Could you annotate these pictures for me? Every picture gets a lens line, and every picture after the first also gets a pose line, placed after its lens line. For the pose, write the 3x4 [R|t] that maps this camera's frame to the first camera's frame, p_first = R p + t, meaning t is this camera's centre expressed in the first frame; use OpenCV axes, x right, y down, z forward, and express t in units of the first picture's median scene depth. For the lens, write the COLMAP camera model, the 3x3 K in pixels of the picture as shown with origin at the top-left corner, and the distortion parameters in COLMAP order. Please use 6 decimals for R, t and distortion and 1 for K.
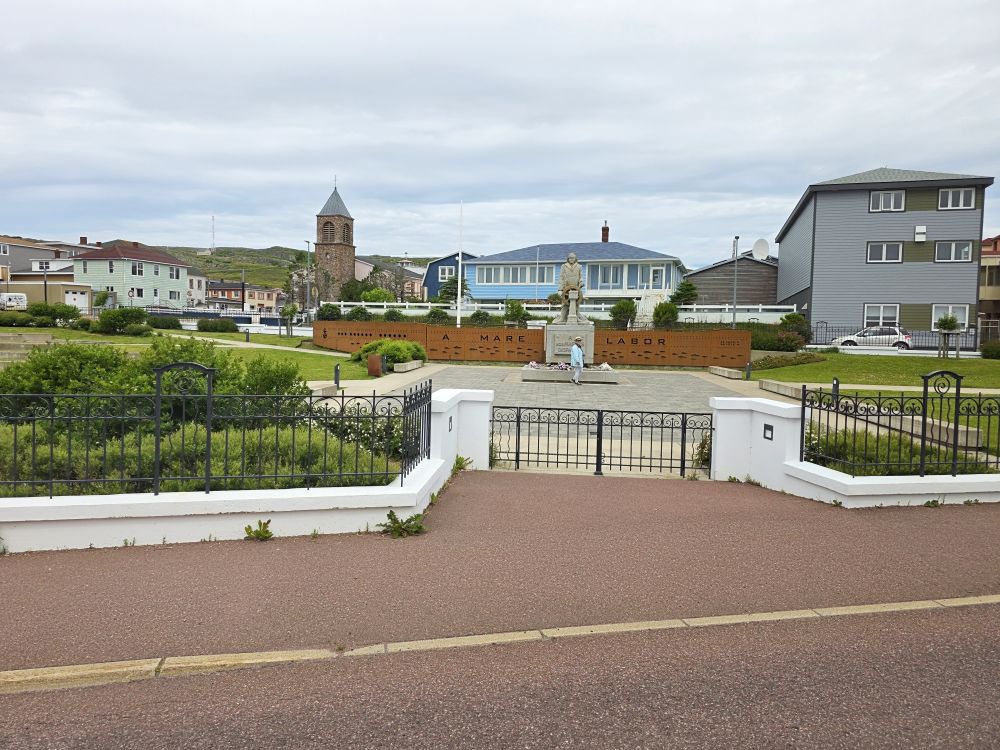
lens RADIAL K [[677.7, 0, 500.0], [0, 677.7, 375.0], [0, 0, 1]] dist [0.146640, -0.000299]
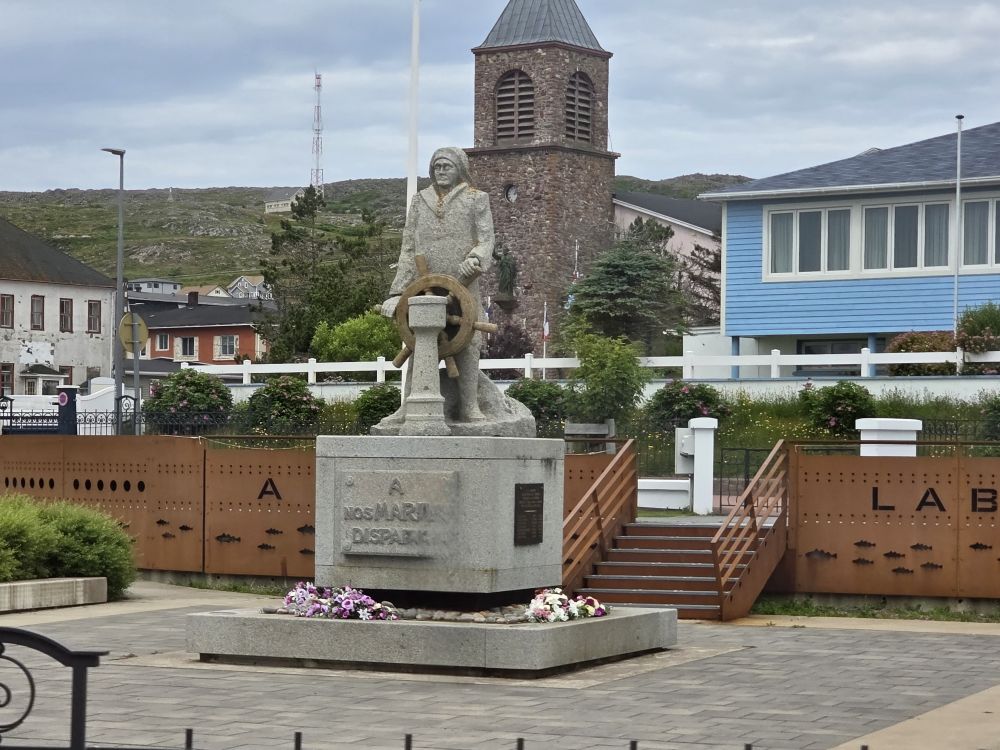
lens RADIAL K [[2677.2, 0, 500.0], [0, 2677.2, 375.0], [0, 0, 1]] dist [-0.564335, 22.674737]
pose [[0.956704, -0.021972, -0.290231, 0.169635], [-0.006765, 0.995199, -0.097640, -0.000134], [0.290983, 0.095376, 0.951962, 0.027863]]
